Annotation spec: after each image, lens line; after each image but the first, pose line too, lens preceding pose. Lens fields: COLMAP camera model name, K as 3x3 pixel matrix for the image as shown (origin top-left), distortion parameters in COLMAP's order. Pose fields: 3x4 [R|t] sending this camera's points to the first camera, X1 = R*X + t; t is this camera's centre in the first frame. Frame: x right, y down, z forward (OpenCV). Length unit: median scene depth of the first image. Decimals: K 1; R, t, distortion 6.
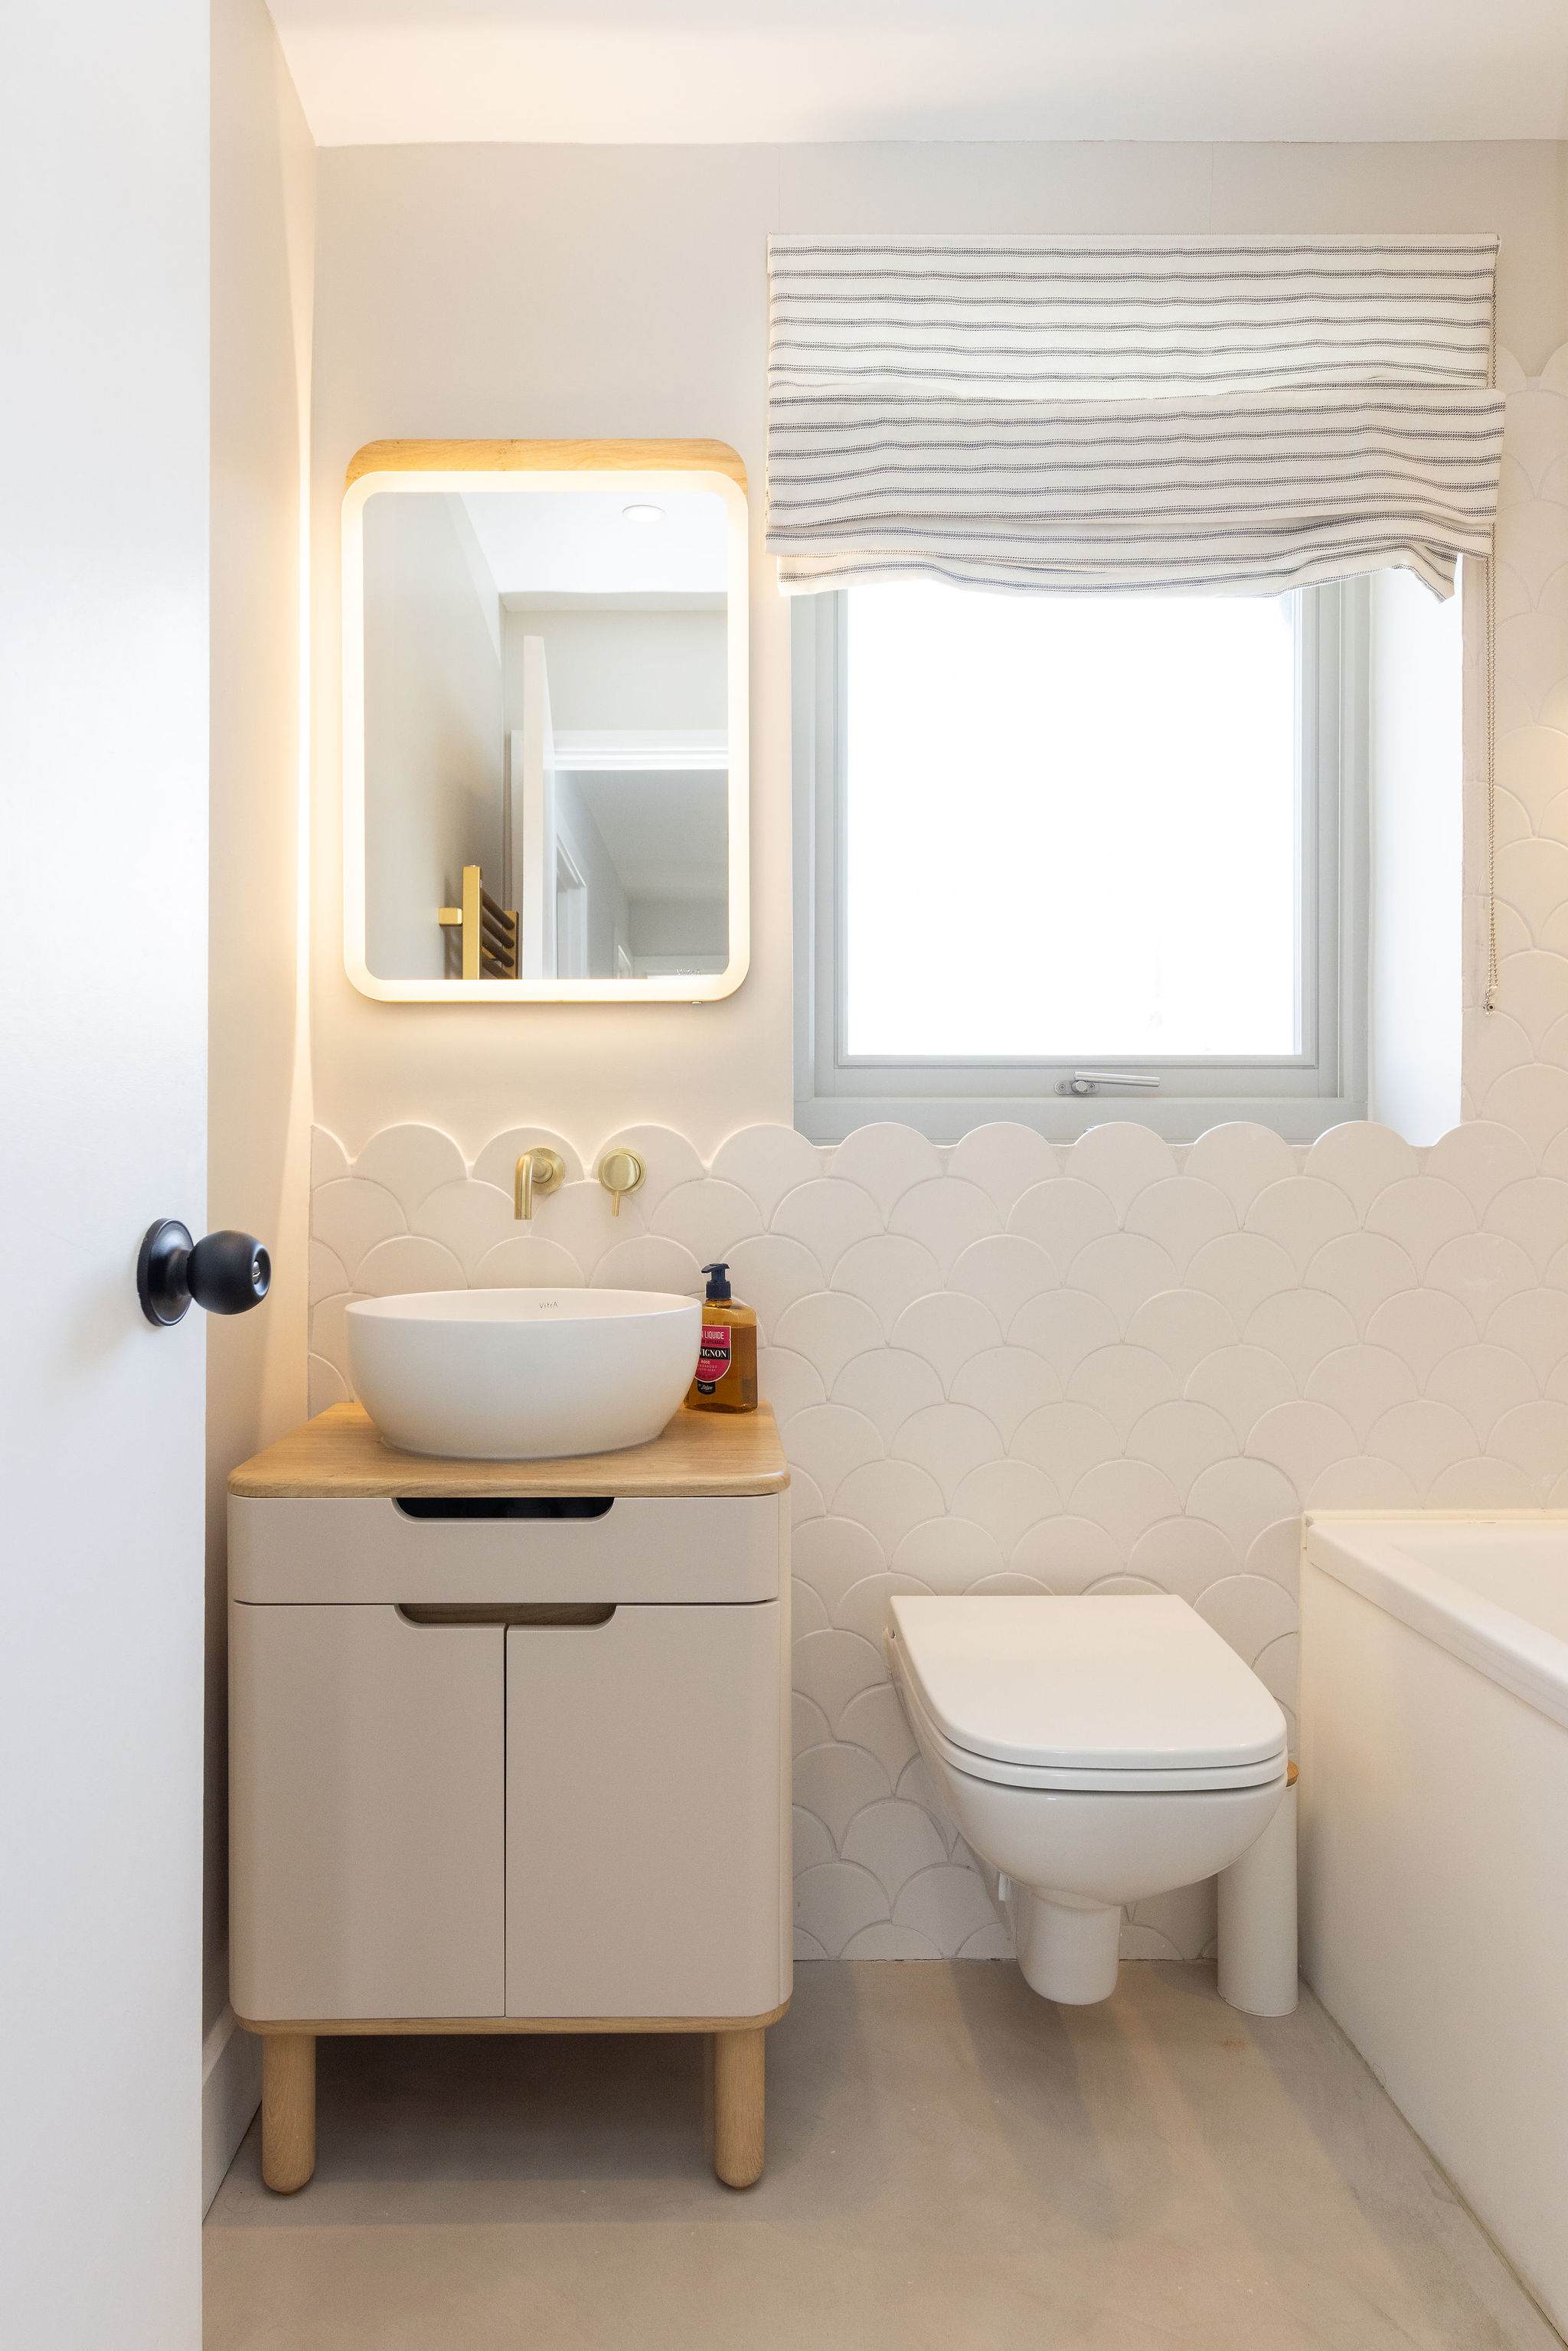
lens RADIAL K [[1487.0, 0, 784.0], [0, 1487.0, 1175.5], [0, 0, 1]] dist [0.017543, -0.000439]
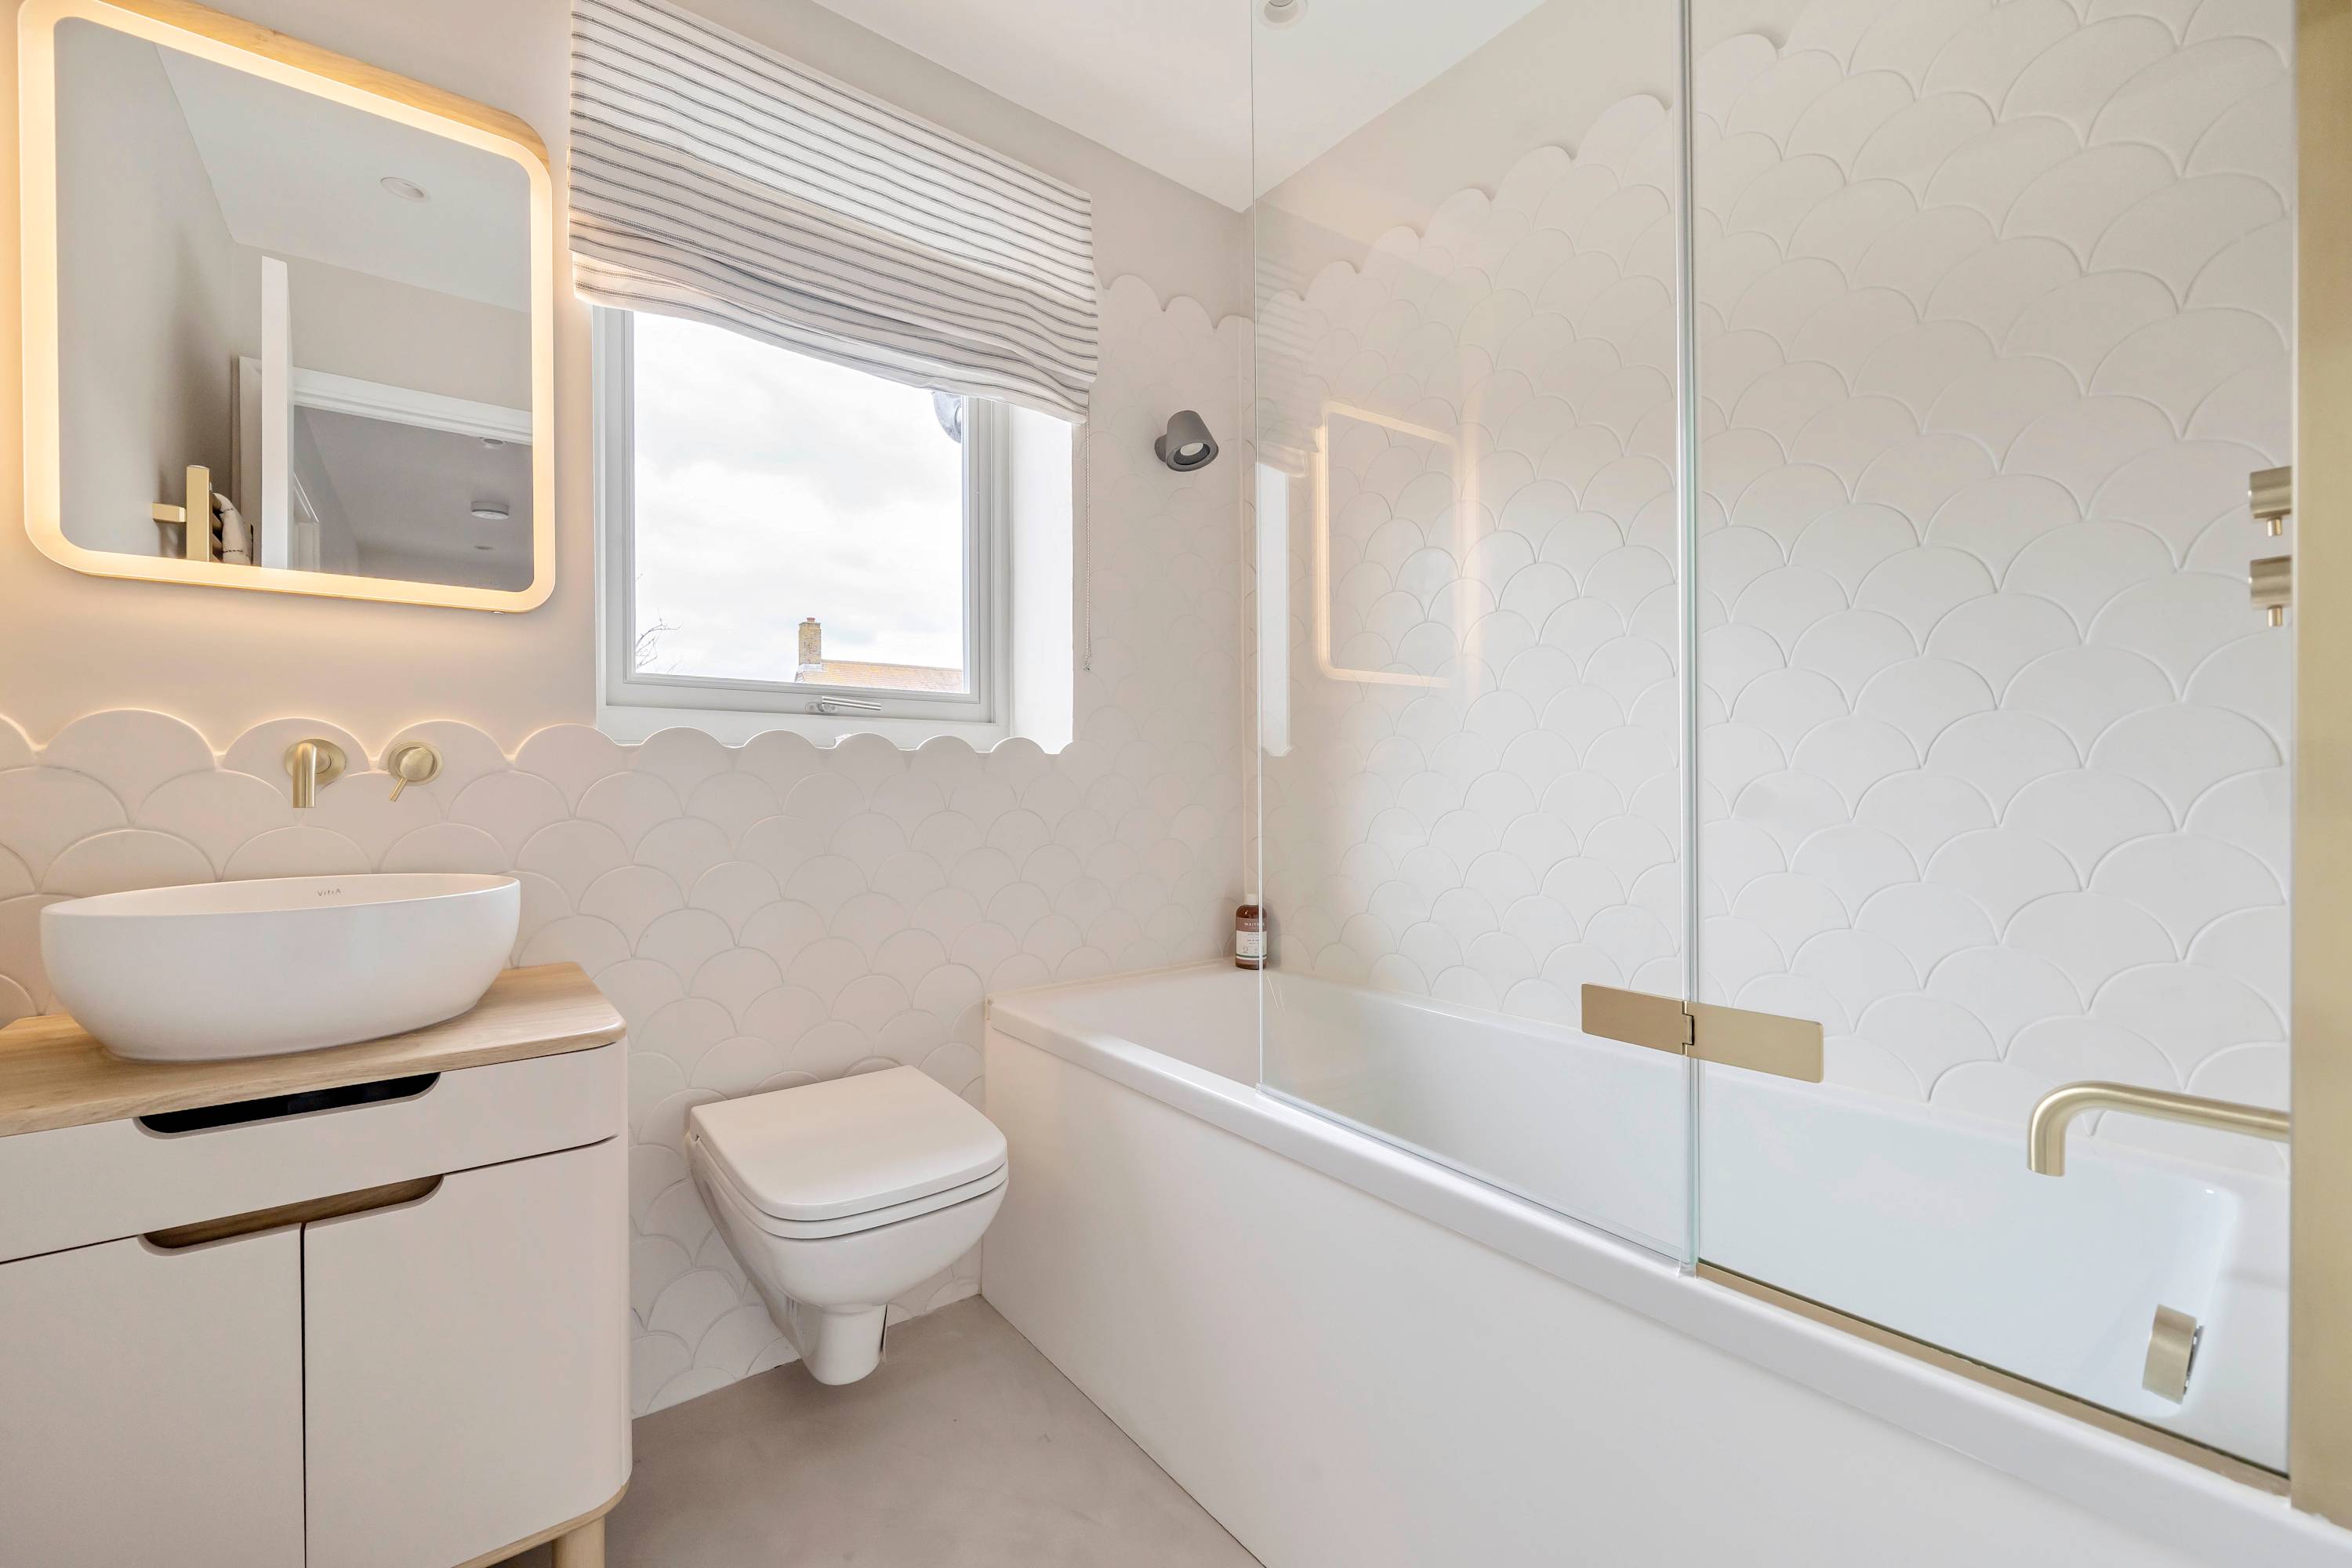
lens RADIAL K [[952.4, 0, 1176.0], [0, 952.4, 784.0], [0, 0, 1]] dist [0.000753, 0.000238]
pose [[0.819055, -0.005138, 0.573692, -0.054044], [0.005119, 0.999986, 0.001648, 0.013855], [-0.573692, 0.001587, 0.819070, 0.123534]]
